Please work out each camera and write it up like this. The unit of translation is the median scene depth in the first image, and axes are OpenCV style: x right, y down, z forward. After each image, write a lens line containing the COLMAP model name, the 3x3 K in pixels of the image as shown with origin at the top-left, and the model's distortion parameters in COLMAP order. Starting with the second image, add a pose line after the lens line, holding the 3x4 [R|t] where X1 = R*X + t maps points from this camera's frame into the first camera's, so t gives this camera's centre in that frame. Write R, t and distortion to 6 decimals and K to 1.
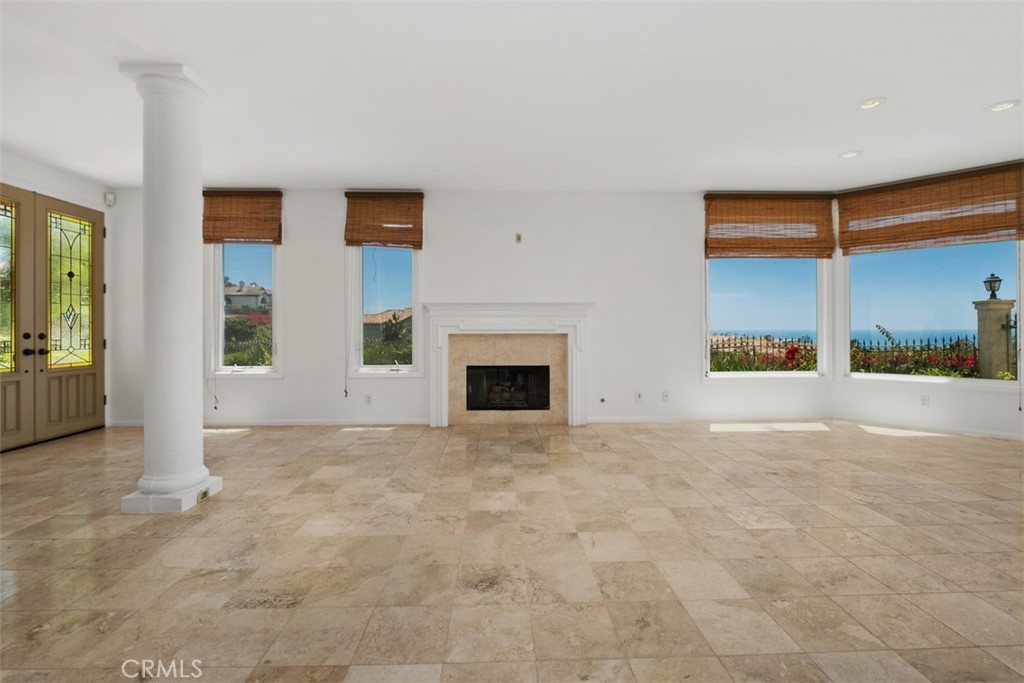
lens RADIAL K [[444.2, 0, 514.6], [0, 444.2, 339.9], [0, 0, 1]] dist [0.002097, -0.008617]
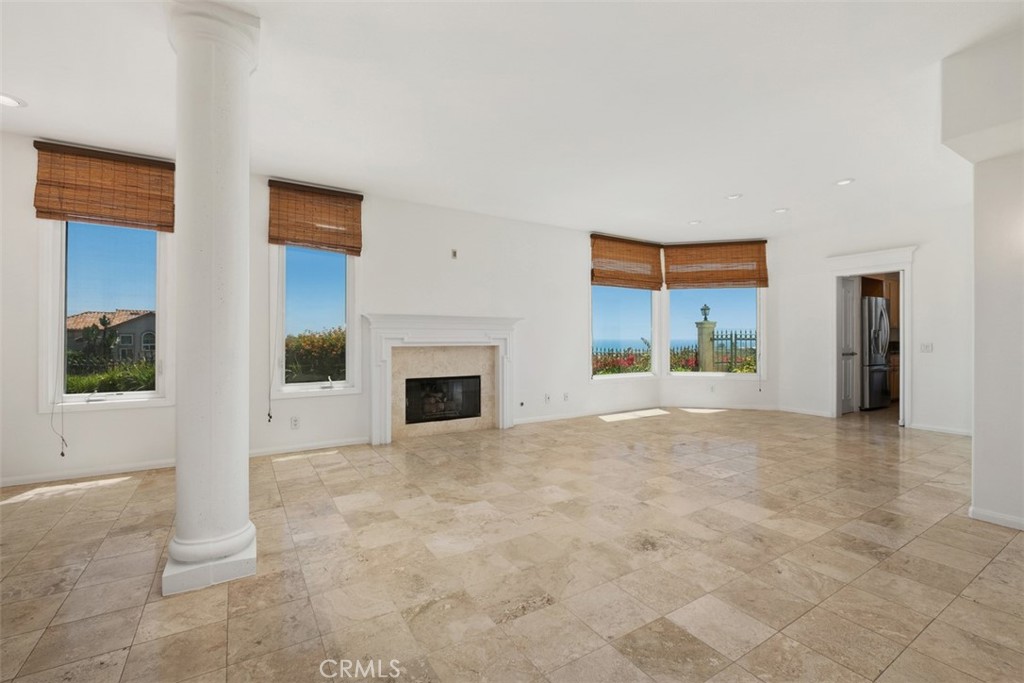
lens RADIAL K [[444.2, 0, 514.6], [0, 444.2, 339.9], [0, 0, 1]] dist [0.002097, -0.008617]
pose [[0.859754, 0.001399, 0.510707, -0.409286], [0.008816, 0.999807, -0.017579, -0.008037], [-0.510633, 0.019616, 0.859575, 0.036040]]
